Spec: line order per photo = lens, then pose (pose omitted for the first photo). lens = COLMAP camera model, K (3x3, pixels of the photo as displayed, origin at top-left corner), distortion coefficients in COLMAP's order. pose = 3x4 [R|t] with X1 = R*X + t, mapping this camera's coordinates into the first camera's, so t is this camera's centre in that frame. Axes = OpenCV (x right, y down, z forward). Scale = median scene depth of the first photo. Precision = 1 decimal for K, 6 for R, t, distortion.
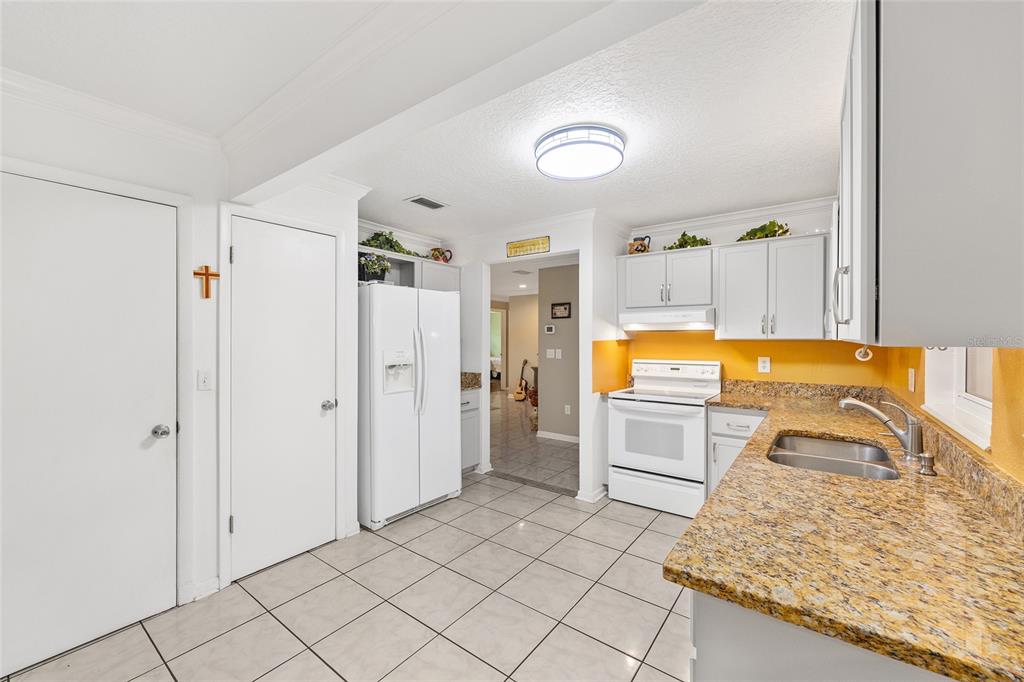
lens RADIAL K [[409.3, 0, 515.3], [0, 409.3, 341.4], [0, 0, 1]] dist [-0.005633, 0.001198]
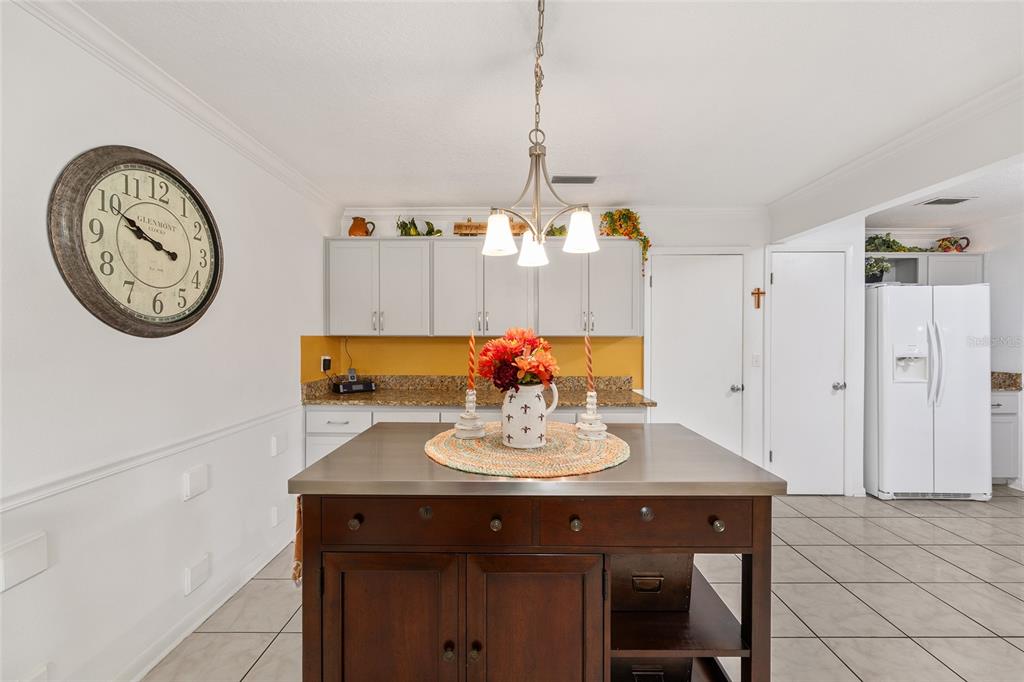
lens RADIAL K [[409.3, 0, 512.2], [0, 409.3, 338.0], [0, 0, 1]] dist [-0.005633, 0.001198]
pose [[0.587243, 0.003757, -0.809402, -0.024825], [-0.004515, 0.999989, 0.001365, 0.007306], [0.809398, 0.002853, 0.587254, -0.472457]]
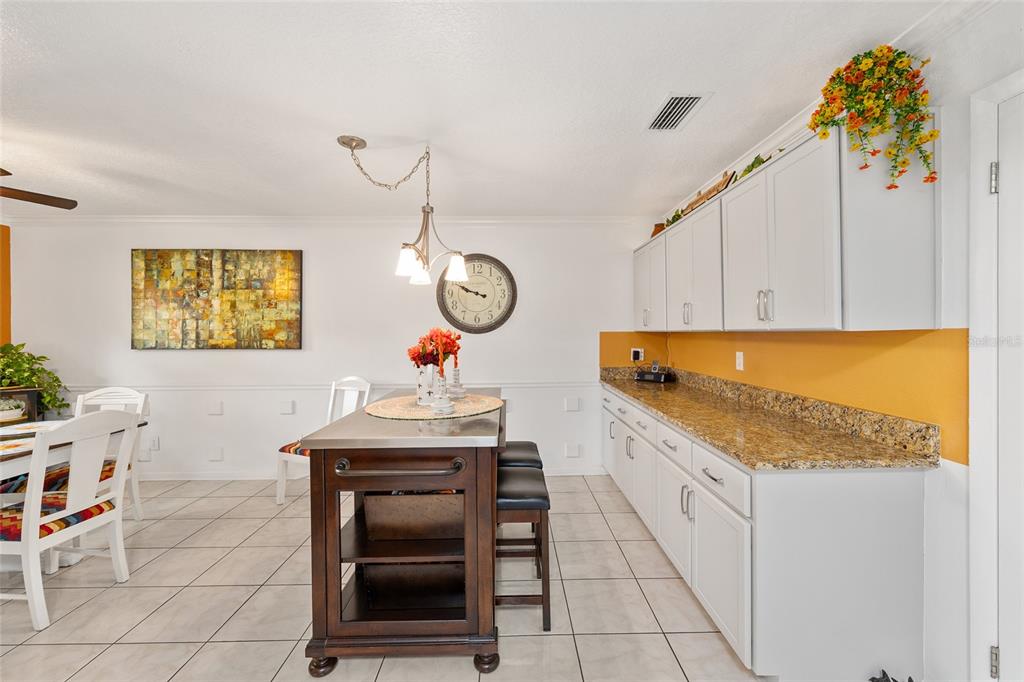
lens RADIAL K [[409.3, 0, 514.8], [0, 409.3, 335.2], [0, 0, 1]] dist [-0.005633, 0.001198]
pose [[-0.793181, 0.007462, -0.608941, -0.076381], [0.002881, 0.999960, 0.008501, 0.004378], [0.608980, 0.004988, -0.793170, 0.485836]]
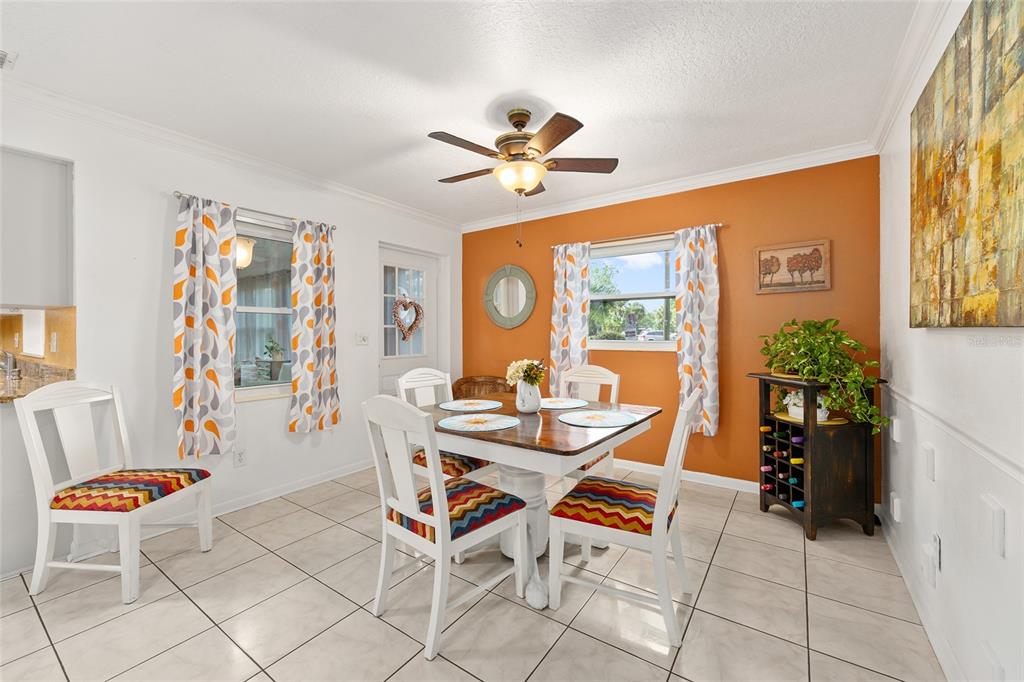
lens RADIAL K [[409.3, 0, 505.6], [0, 409.3, 331.0], [0, 0, 1]] dist [-0.005633, 0.001198]
pose [[-0.031954, 0.003787, 0.999482, -0.446614], [0.007864, 0.999963, -0.003537, 0.053105], [-0.999458, 0.007747, -0.031983, -0.557895]]
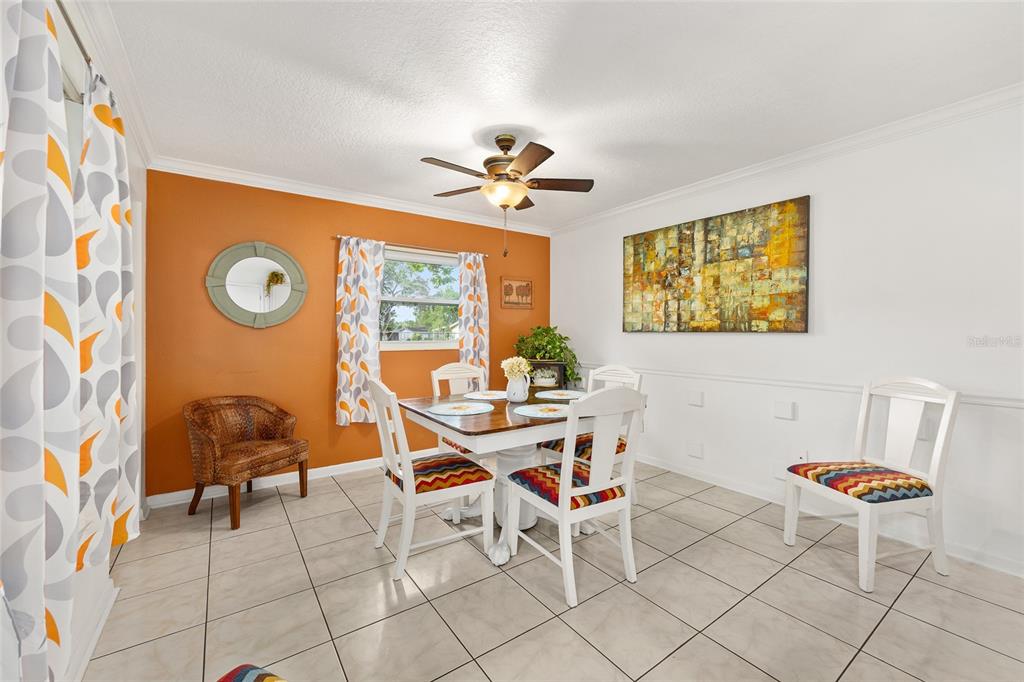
lens RADIAL K [[409.3, 0, 518.0], [0, 409.3, 332.5], [0, 0, 1]] dist [-0.005633, 0.001198]
pose [[-0.952995, 0.000249, 0.302986, 0.011290], [0.000190, 1.000000, -0.000222, 0.053184], [-0.302986, -0.000154, -0.952995, 0.164524]]
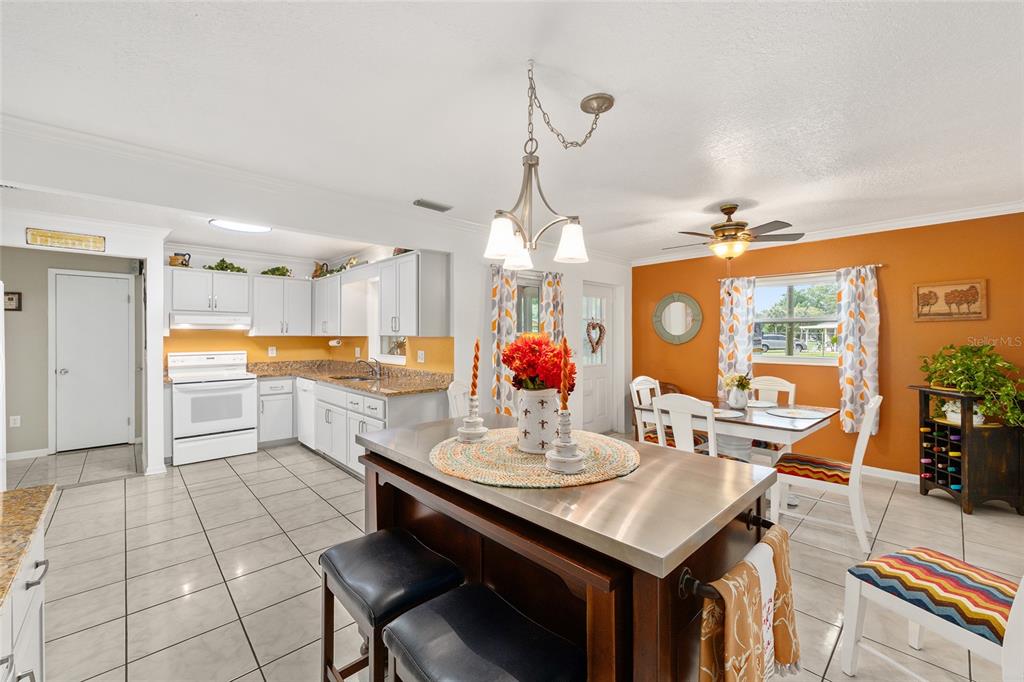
lens RADIAL K [[409.3, 0, 511.4], [0, 409.3, 332.4], [0, 0, 1]] dist [-0.005633, 0.001198]
pose [[0.172292, 0.006155, 0.985027, -0.875235], [0.006913, 0.999948, -0.007457, -0.000482], [-0.985022, 0.008094, 0.172241, -0.226346]]
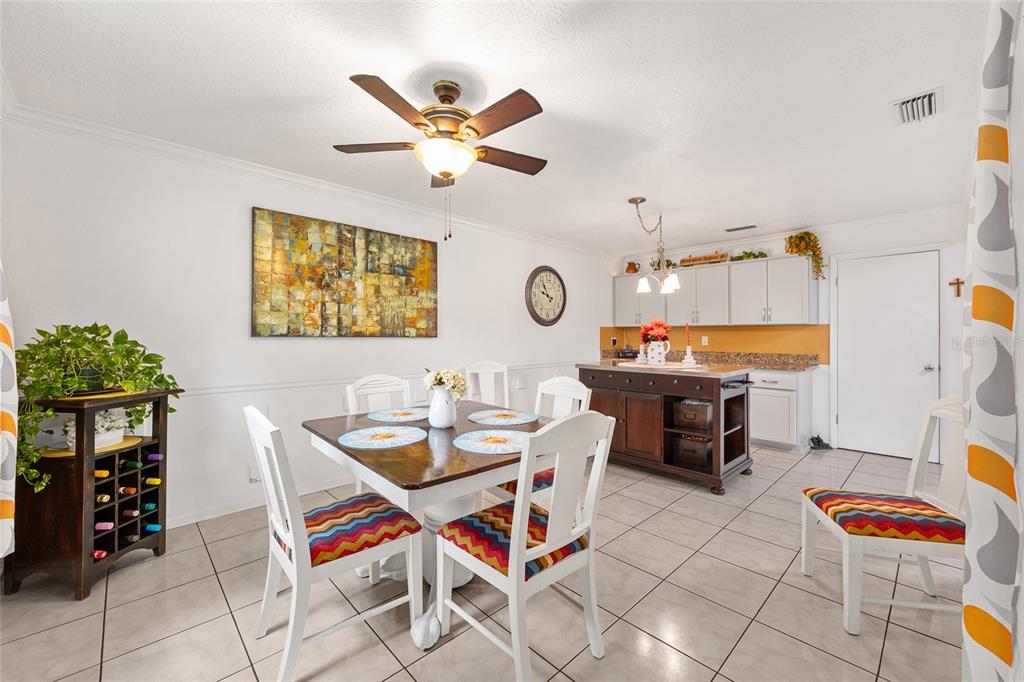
lens RADIAL K [[409.3, 0, 512.9], [0, 409.3, 335.0], [0, 0, 1]] dist [-0.005633, 0.001198]
pose [[-0.171803, -0.001333, -0.985131, 0.875706], [-0.004687, 0.999989, -0.000536, 0.045727], [0.985120, 0.004525, -0.171807, -0.393163]]
